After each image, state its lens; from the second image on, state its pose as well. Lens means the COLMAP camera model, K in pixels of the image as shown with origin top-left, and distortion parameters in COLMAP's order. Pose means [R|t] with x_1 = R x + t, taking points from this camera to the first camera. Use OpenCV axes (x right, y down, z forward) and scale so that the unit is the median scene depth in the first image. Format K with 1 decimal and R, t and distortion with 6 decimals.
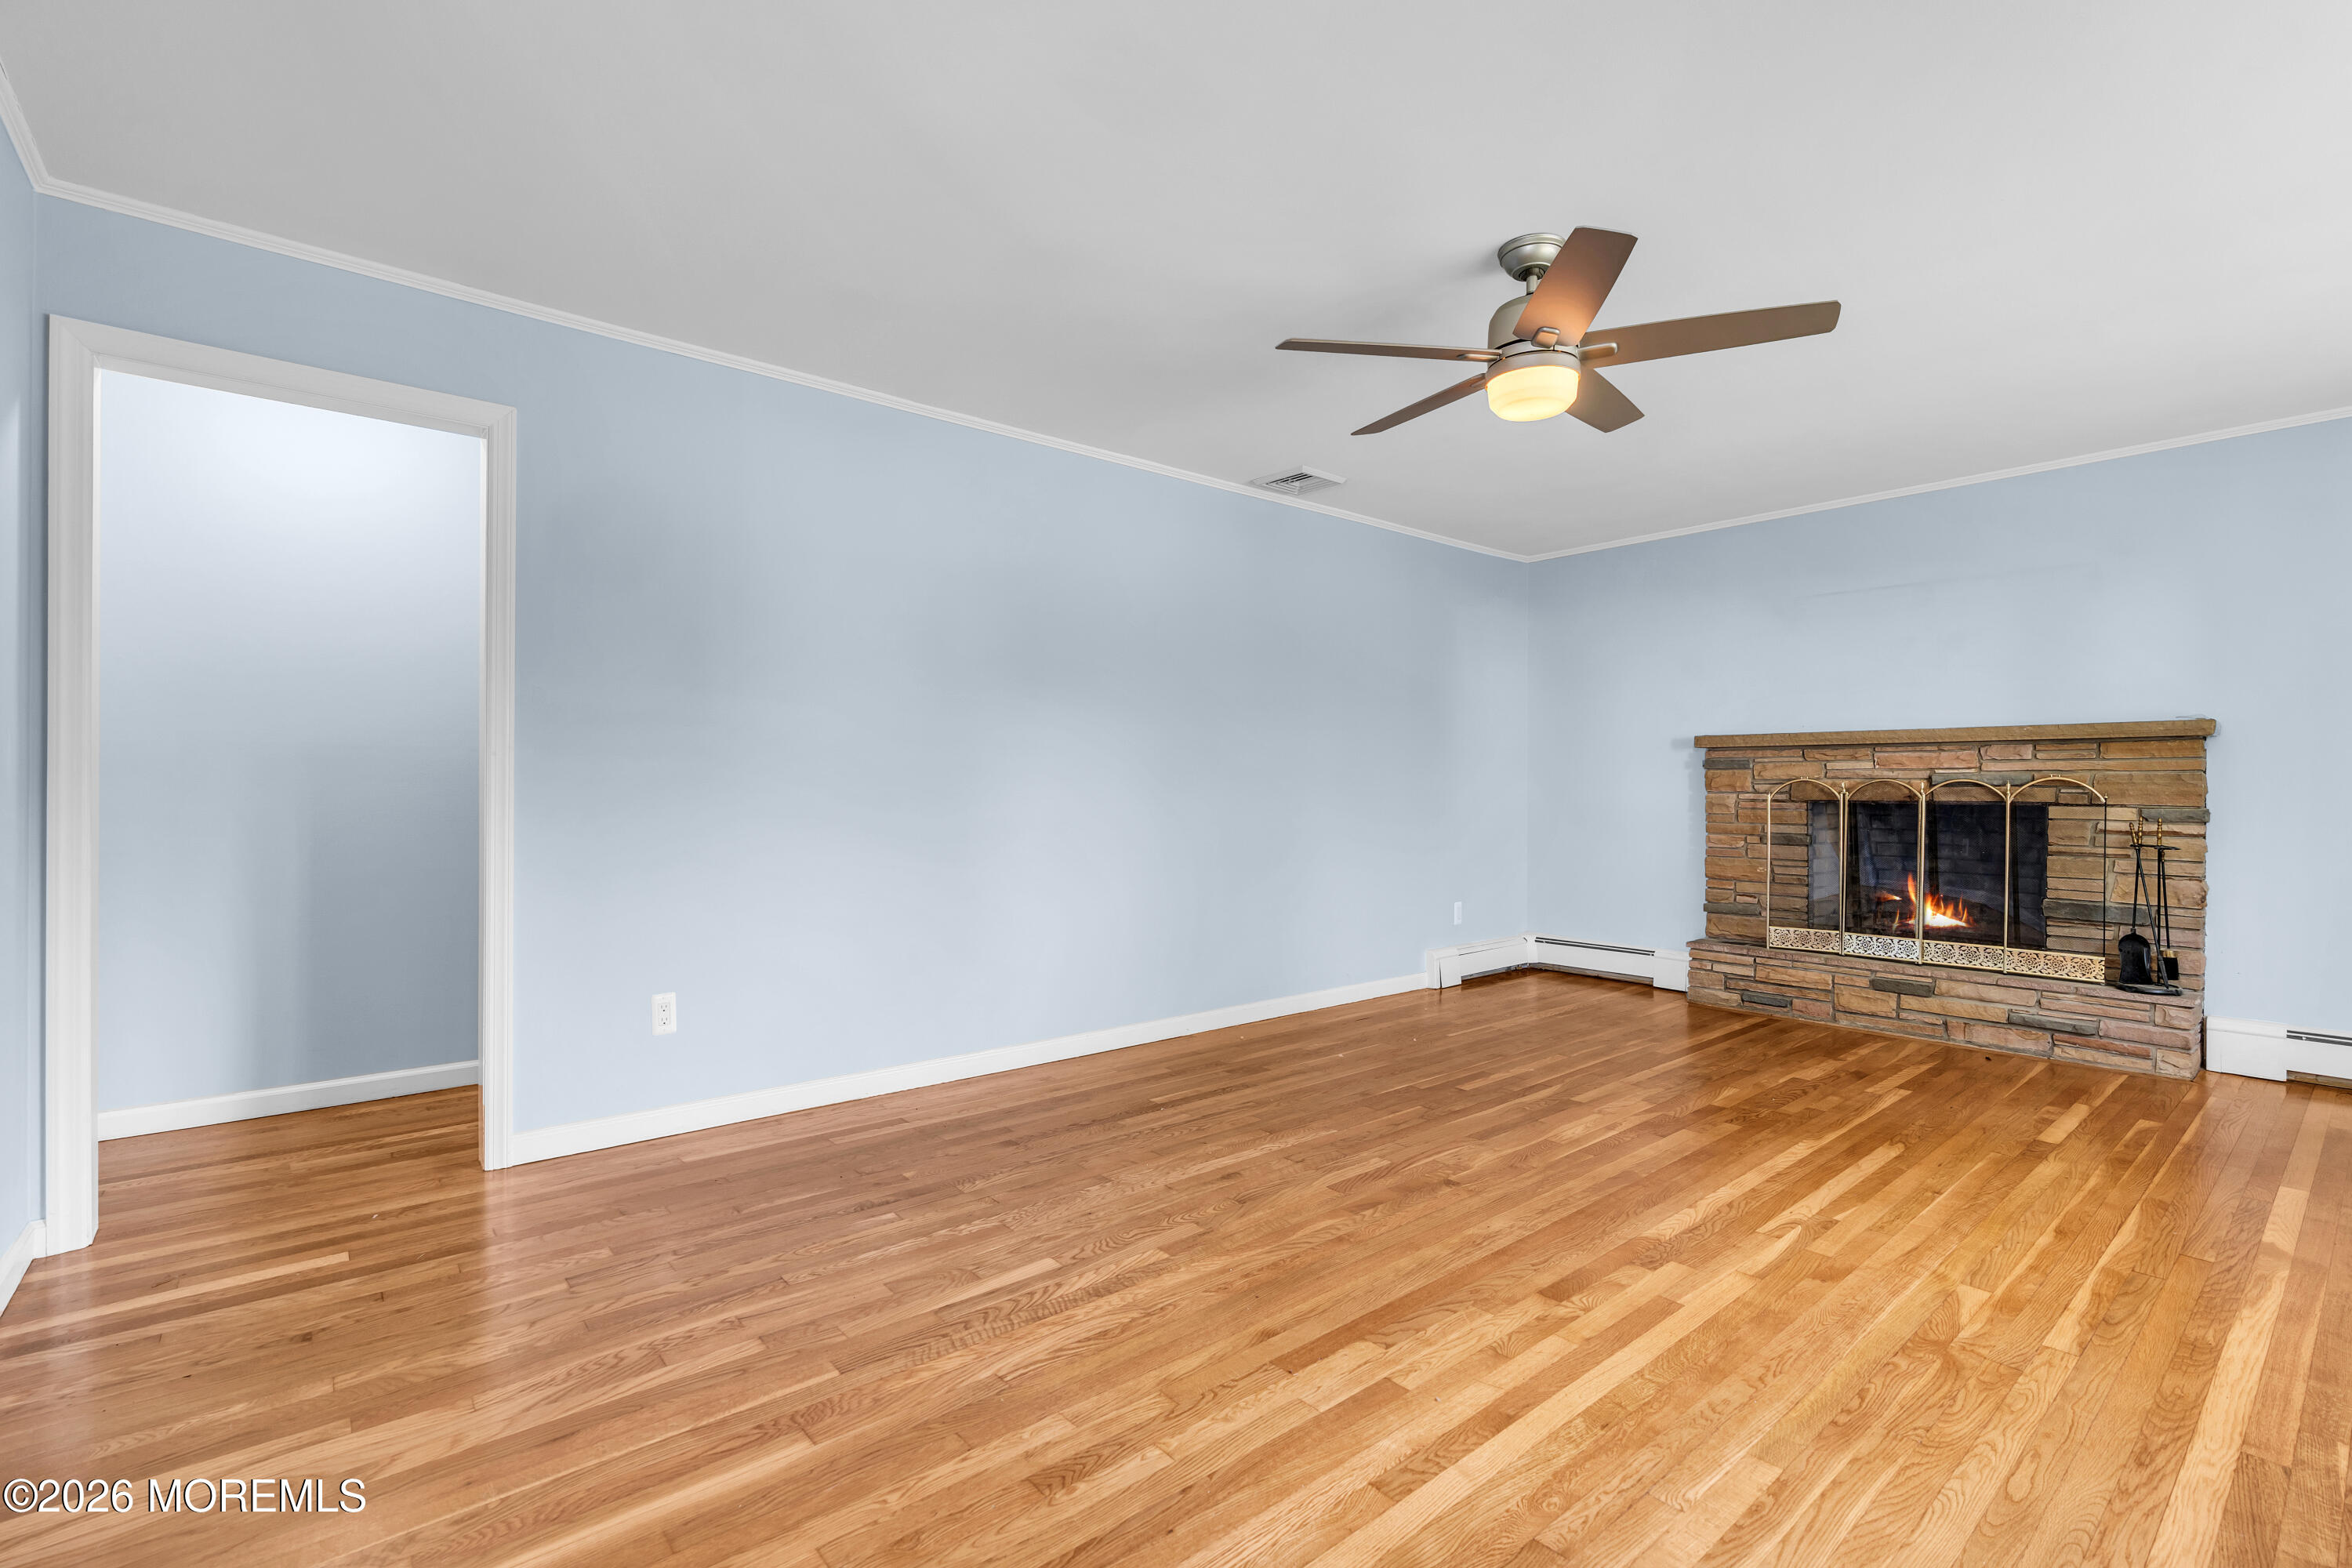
lens RADIAL K [[1054.5, 0, 1176.0], [0, 1054.5, 784.0], [0, 0, 1]] dist [-0.011724, 0.001506]
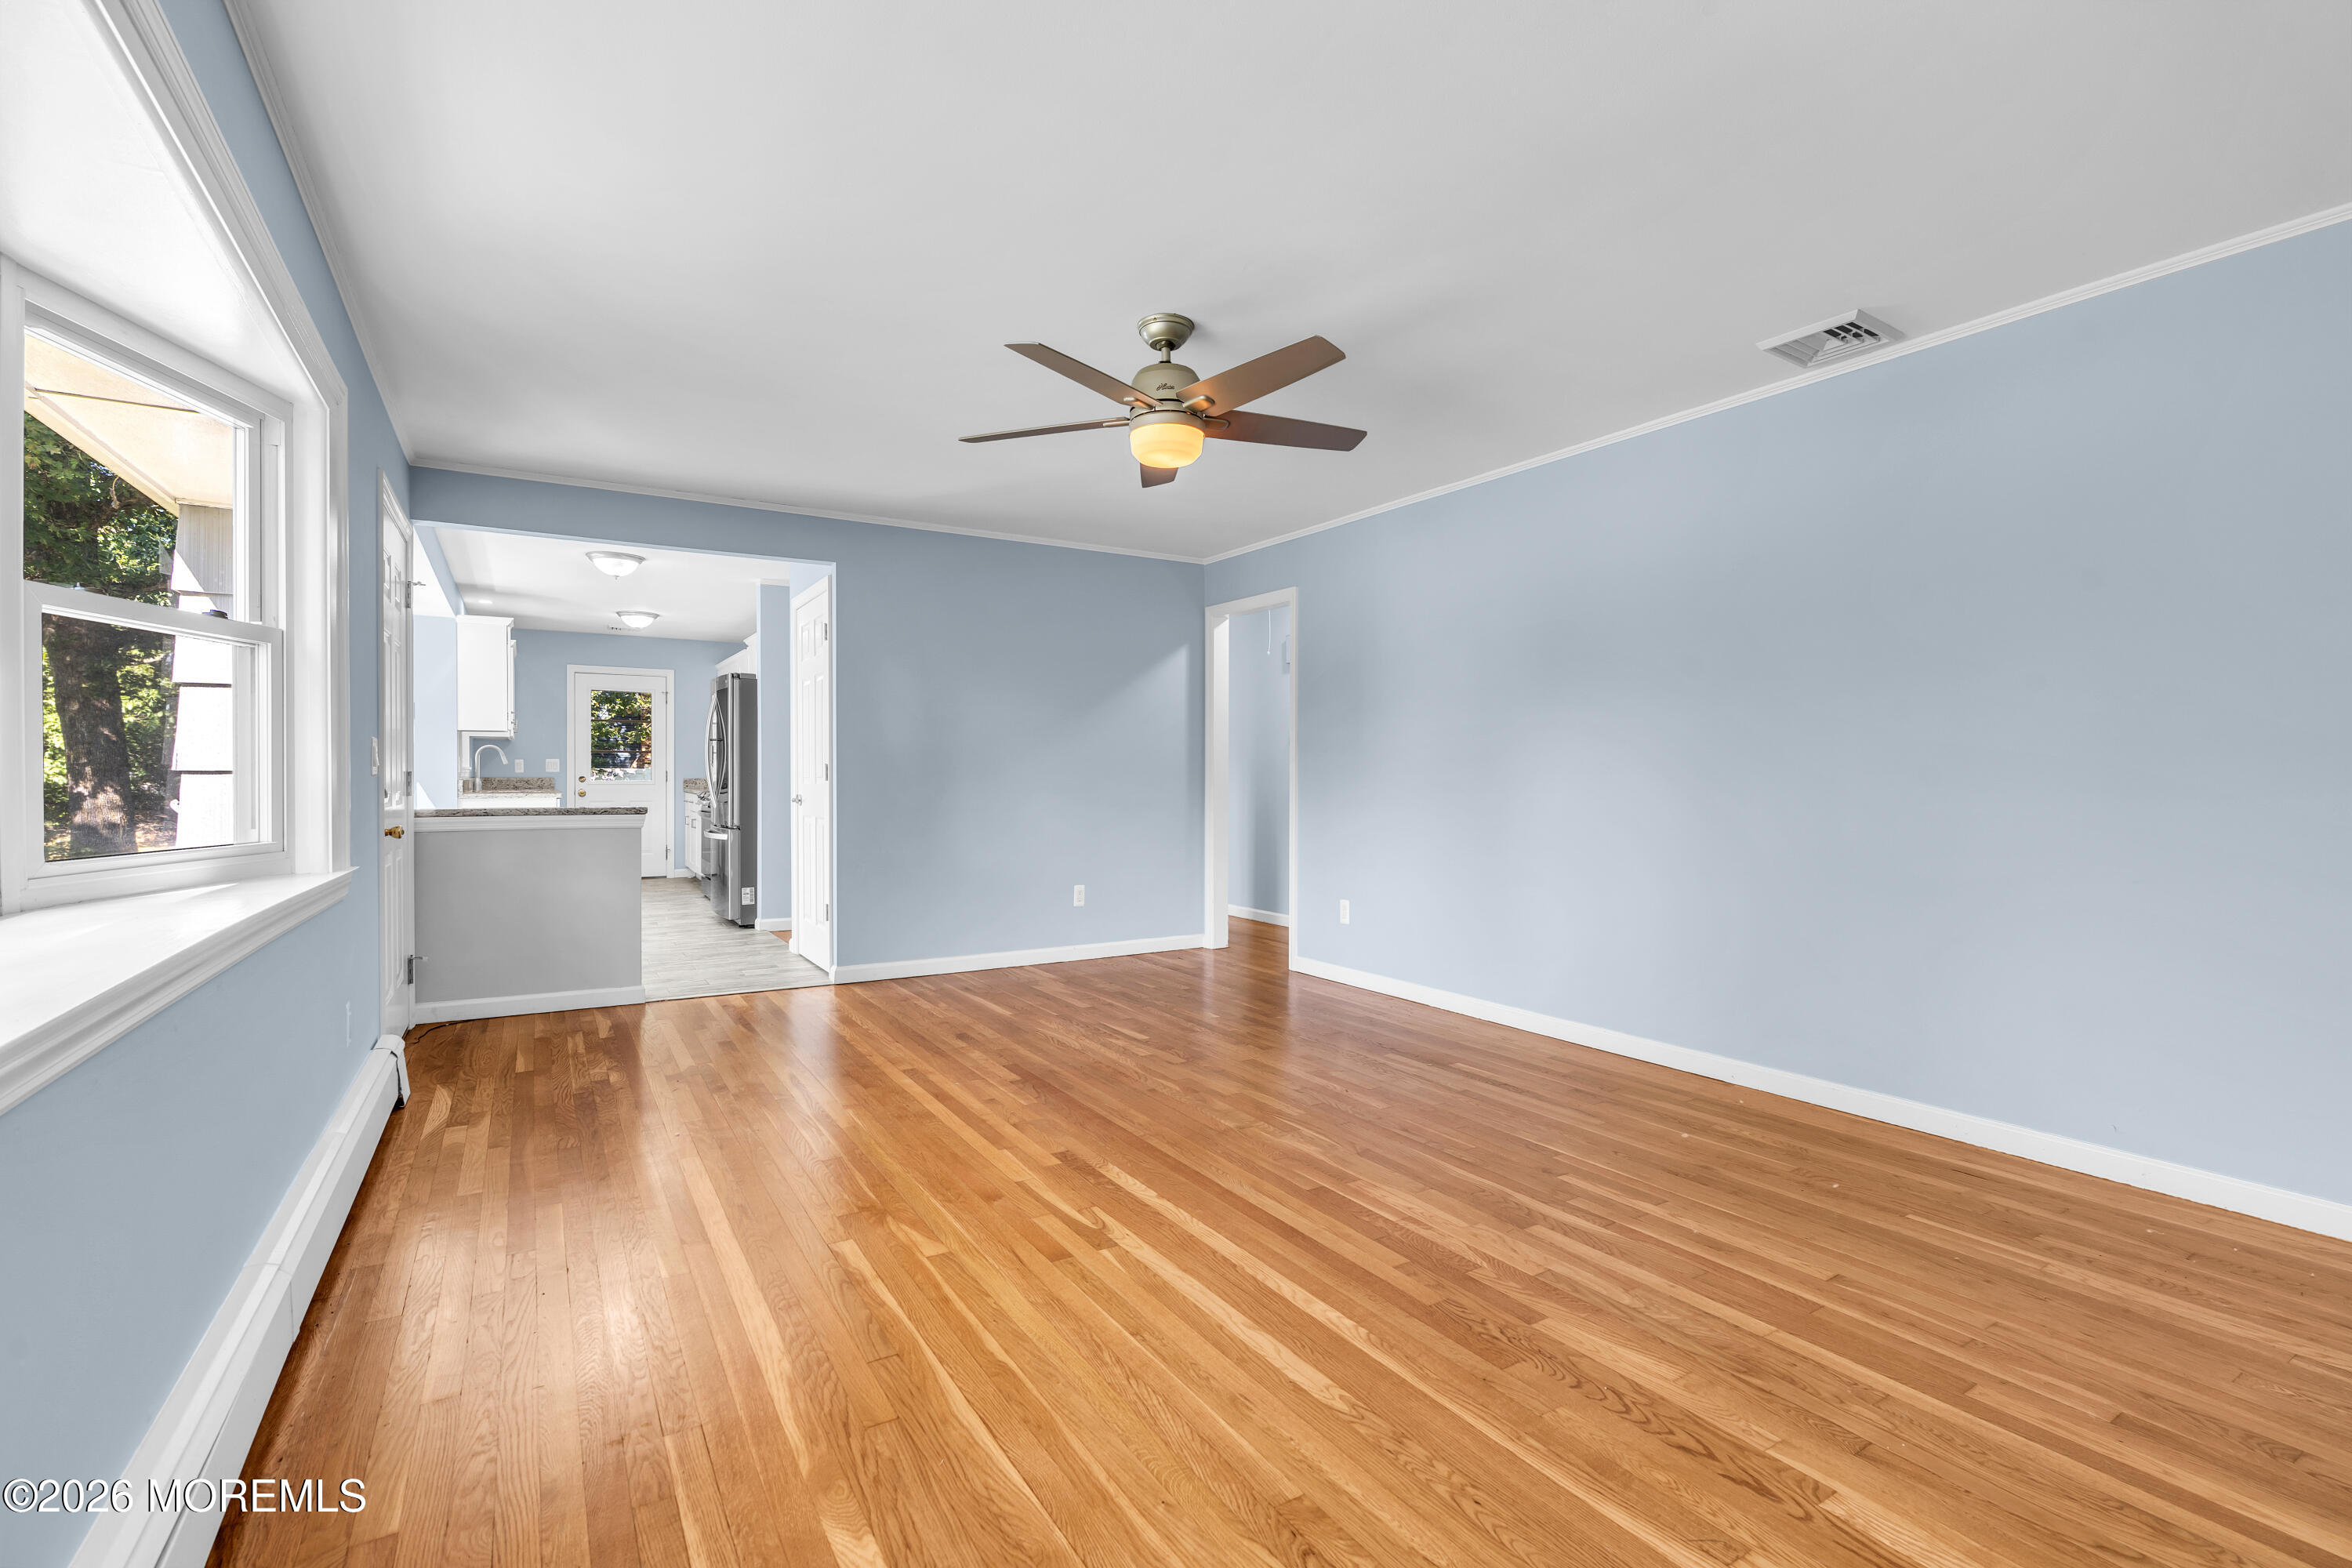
lens RADIAL K [[1054.5, 0, 1176.0], [0, 1054.5, 784.0], [0, 0, 1]] dist [-0.011724, 0.001506]
pose [[-0.149707, 0.002474, -0.988727, 1.325991], [0.000803, 0.999997, 0.002380, 0.004808], [0.988730, -0.000438, -0.149708, 1.042294]]
